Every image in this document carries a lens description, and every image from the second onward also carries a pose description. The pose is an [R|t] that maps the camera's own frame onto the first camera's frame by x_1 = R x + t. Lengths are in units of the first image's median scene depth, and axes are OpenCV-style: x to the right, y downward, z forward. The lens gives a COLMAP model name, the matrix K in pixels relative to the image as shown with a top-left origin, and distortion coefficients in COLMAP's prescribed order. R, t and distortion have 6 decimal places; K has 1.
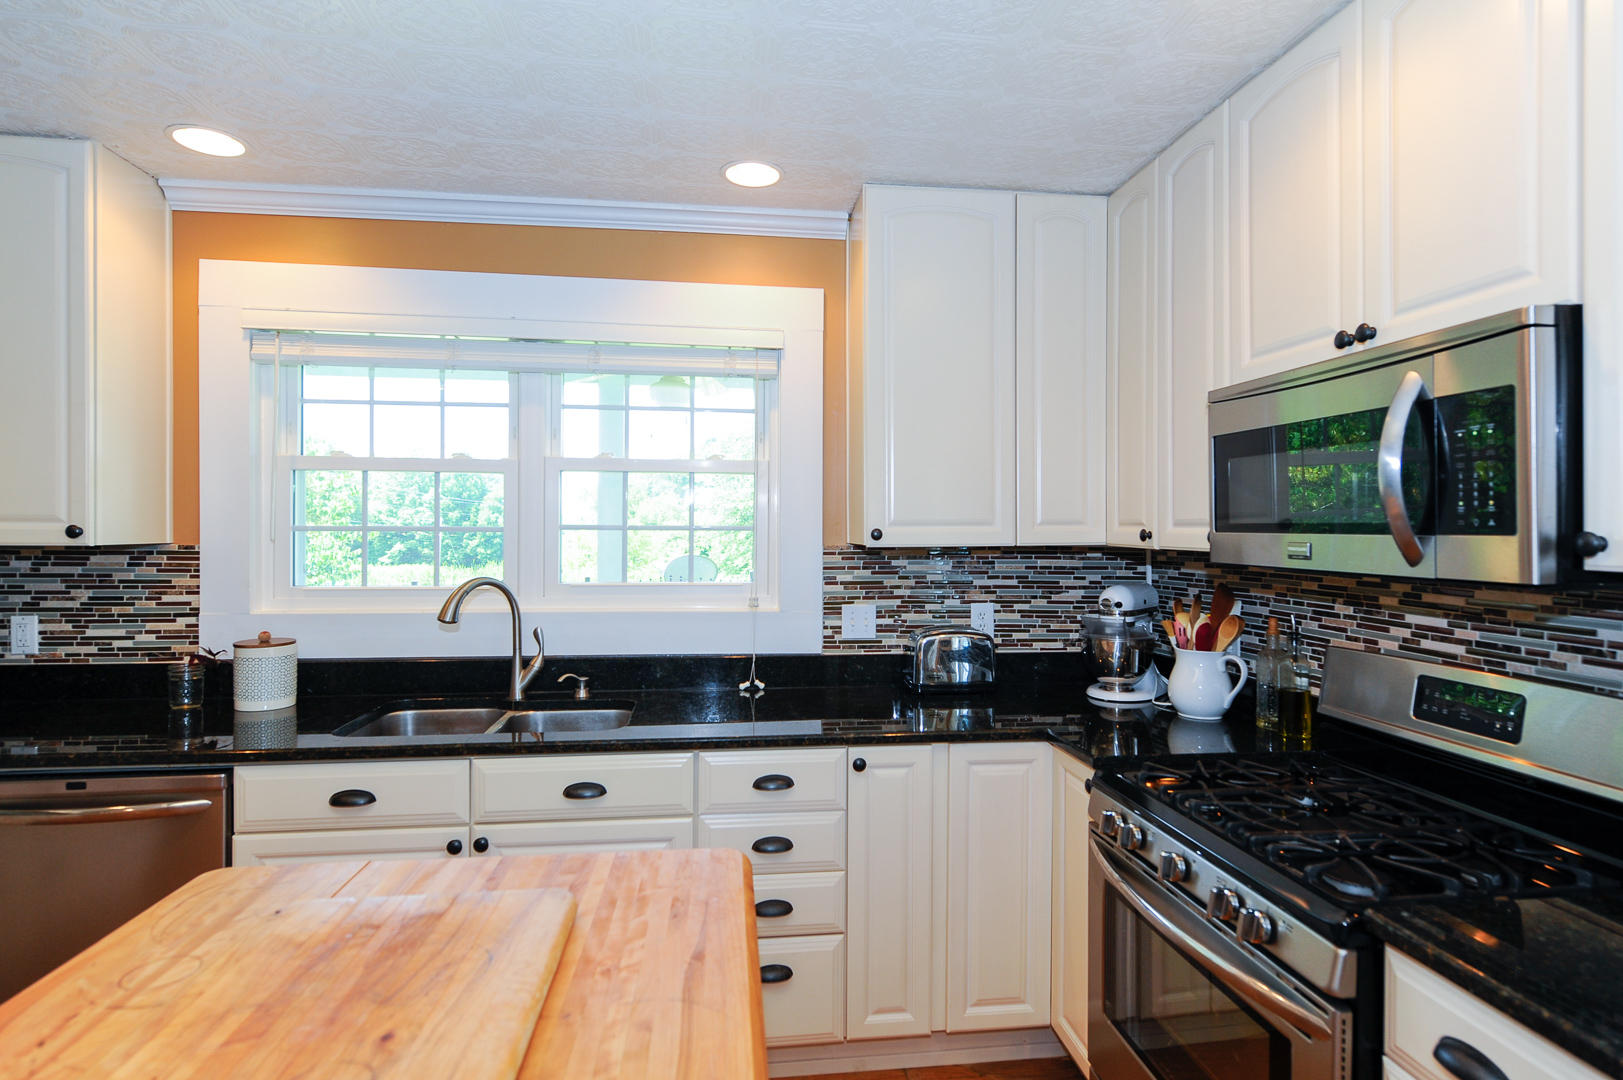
lens RADIAL K [[822.8, 0, 817.2], [0, 822.8, 540.4], [0, 0, 1]] dist [-0.003586, -0.003328]
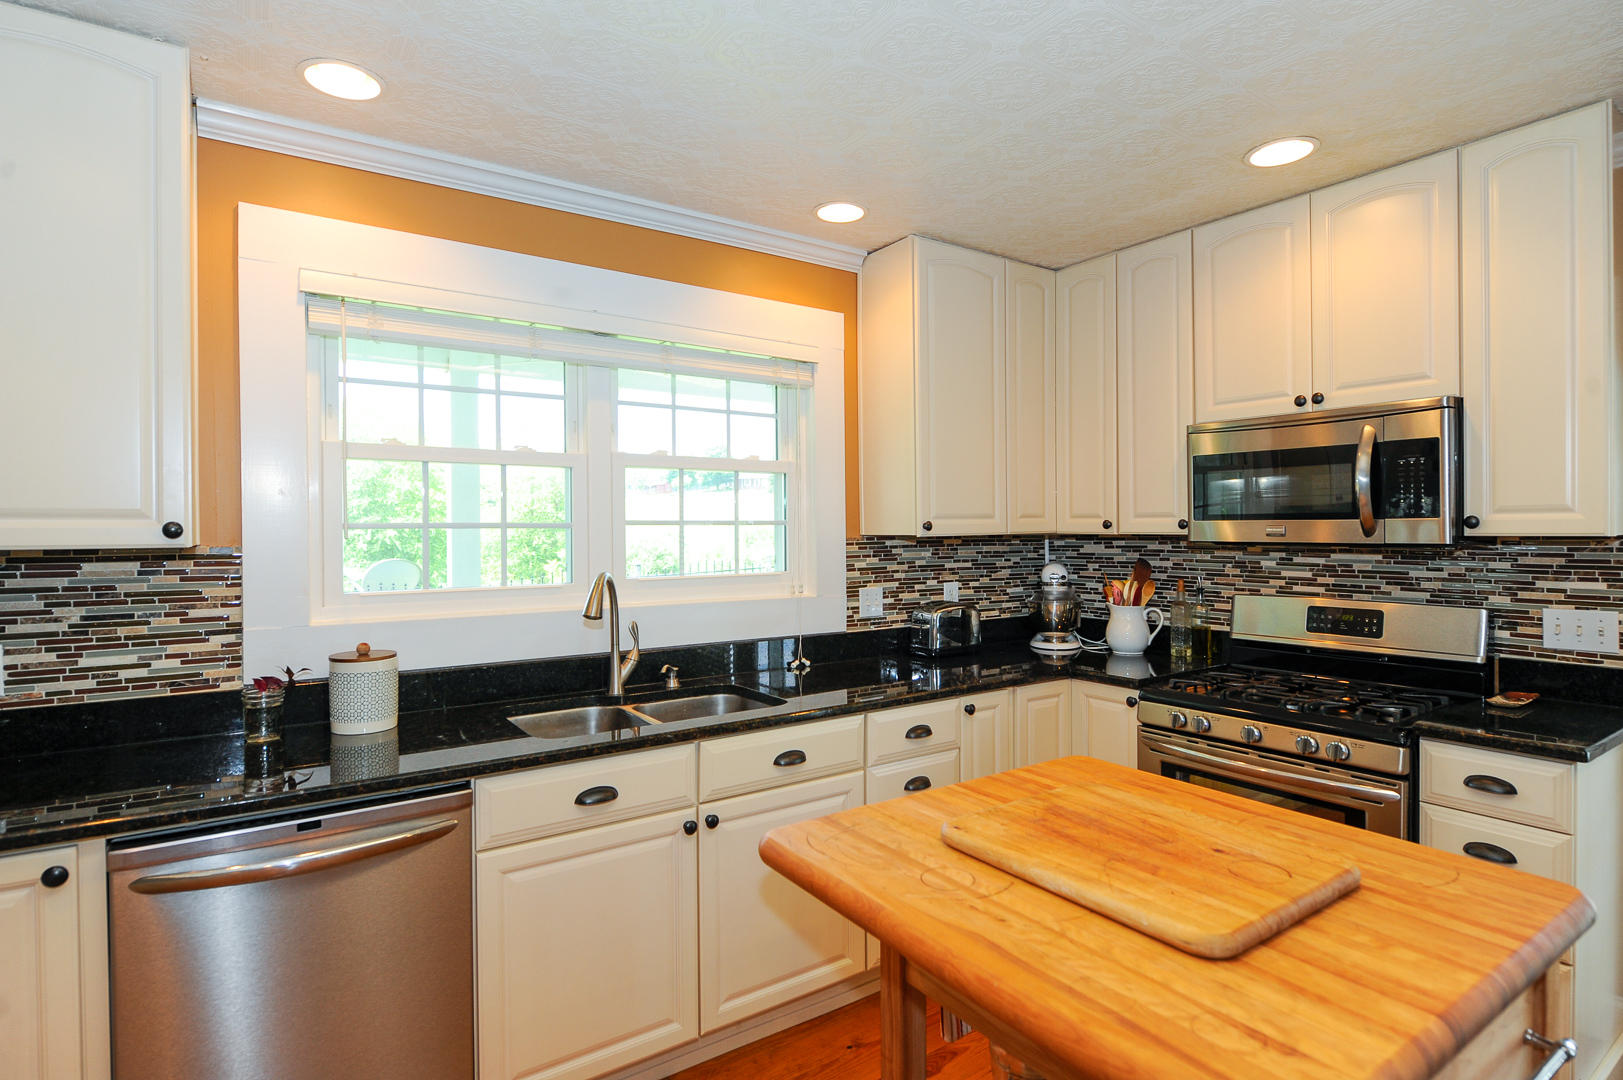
lens RADIAL K [[822.8, 0, 833.5], [0, 822.8, 532.7], [0, 0, 1]] dist [-0.003586, -0.003328]
pose [[0.886751, -0.013311, 0.462055, -0.605519], [0.014499, 0.999894, 0.000981, -0.000771], [-0.462020, 0.005829, 0.886850, -0.012503]]
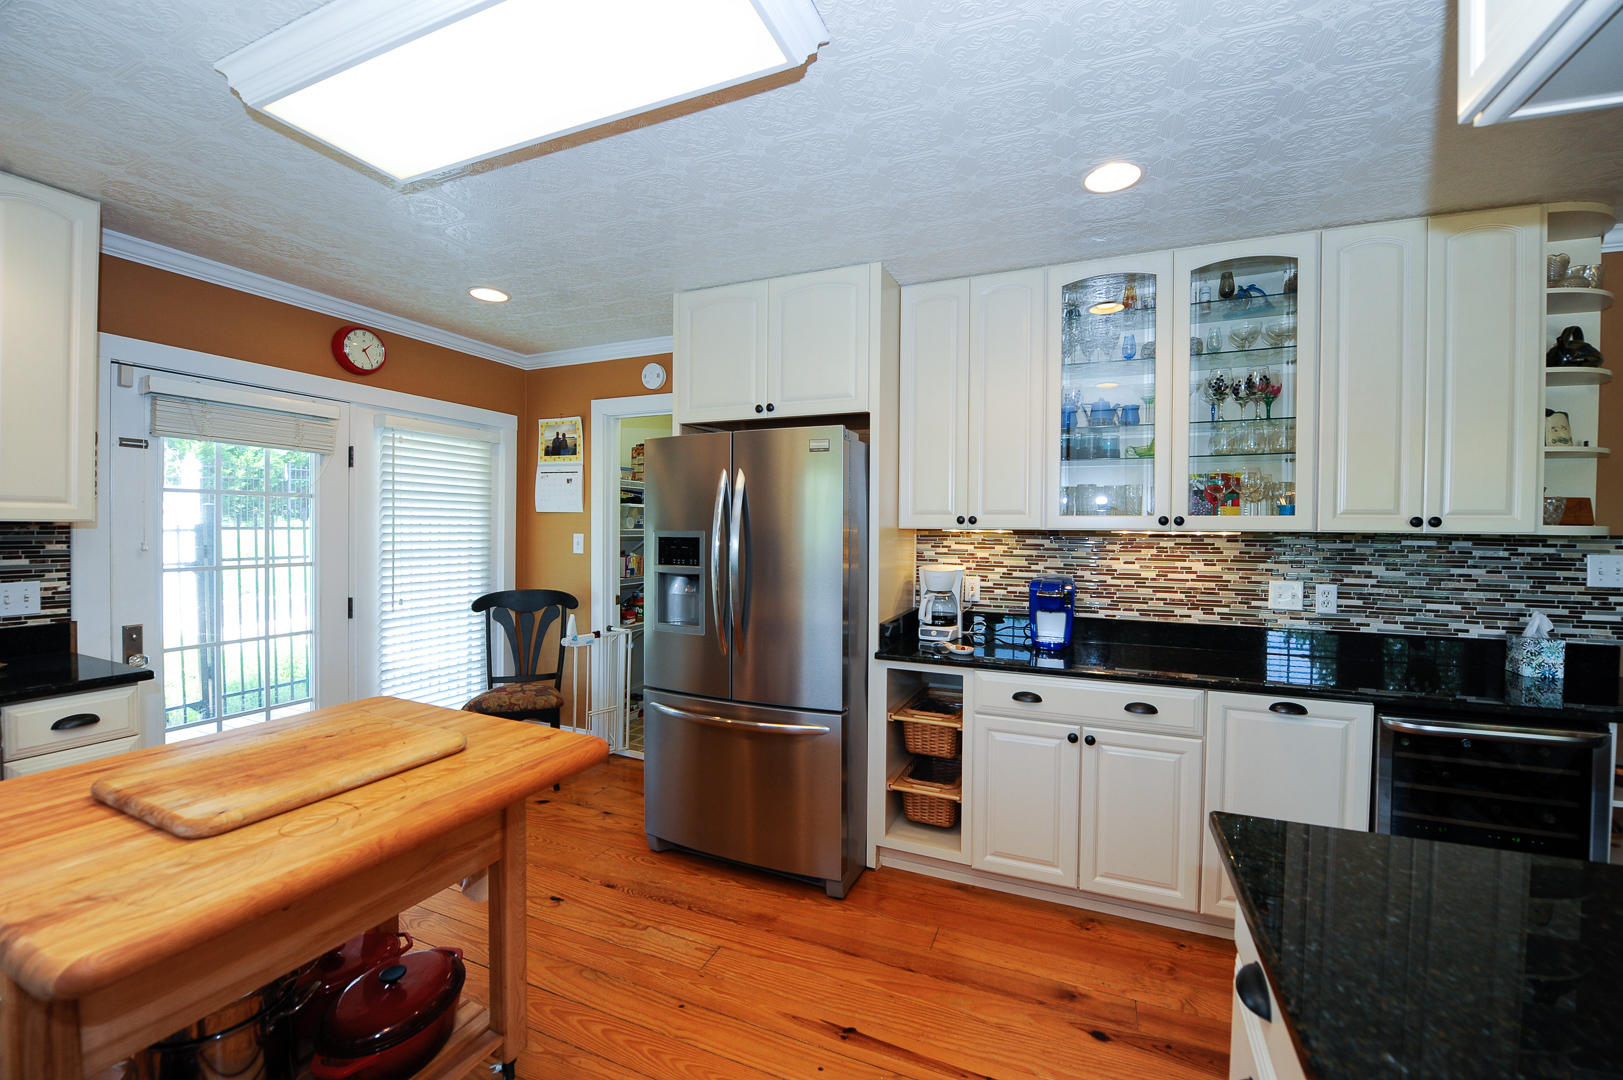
lens RADIAL K [[663.3, 0, 809.0], [0, 663.3, 539.4], [0, 0, 1]] dist [0.000777, -0.000321]
pose [[-0.856224, -0.023109, 0.516087, -0.833108], [-0.014707, 0.999684, 0.020363, 0.005845], [-0.516395, 0.009845, -0.856294, 0.620900]]
